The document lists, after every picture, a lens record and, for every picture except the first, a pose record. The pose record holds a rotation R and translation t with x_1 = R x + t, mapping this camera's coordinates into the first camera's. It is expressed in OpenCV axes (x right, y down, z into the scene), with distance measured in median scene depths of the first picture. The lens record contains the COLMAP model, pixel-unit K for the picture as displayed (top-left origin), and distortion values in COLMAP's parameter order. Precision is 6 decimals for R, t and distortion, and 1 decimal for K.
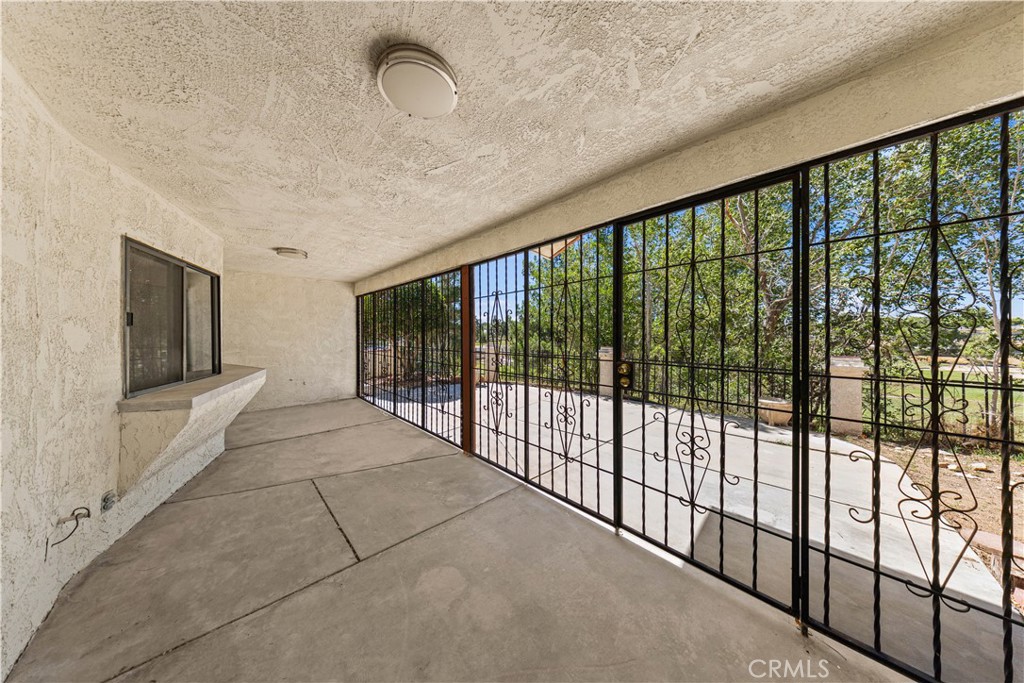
lens RADIAL K [[301.7, 0, 513.7], [0, 301.7, 334.1], [0, 0, 1]] dist [-0.001863, -0.000146]
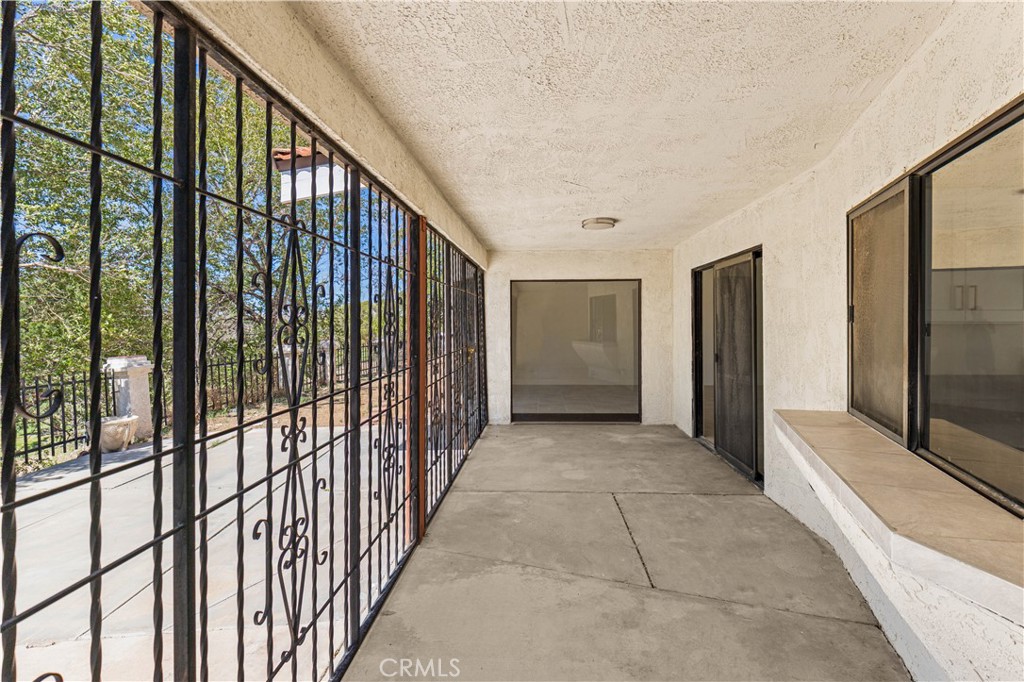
lens RADIAL K [[452.4, 0, 510.6], [0, 452.4, 320.0], [0, 0, 1]] dist [0.000859, 0.000049]
pose [[-0.676818, 0.005164, 0.736132, -1.485815], [0.011012, 0.999935, 0.003111, -0.044636], [-0.736068, 0.010212, -0.676831, 2.356149]]
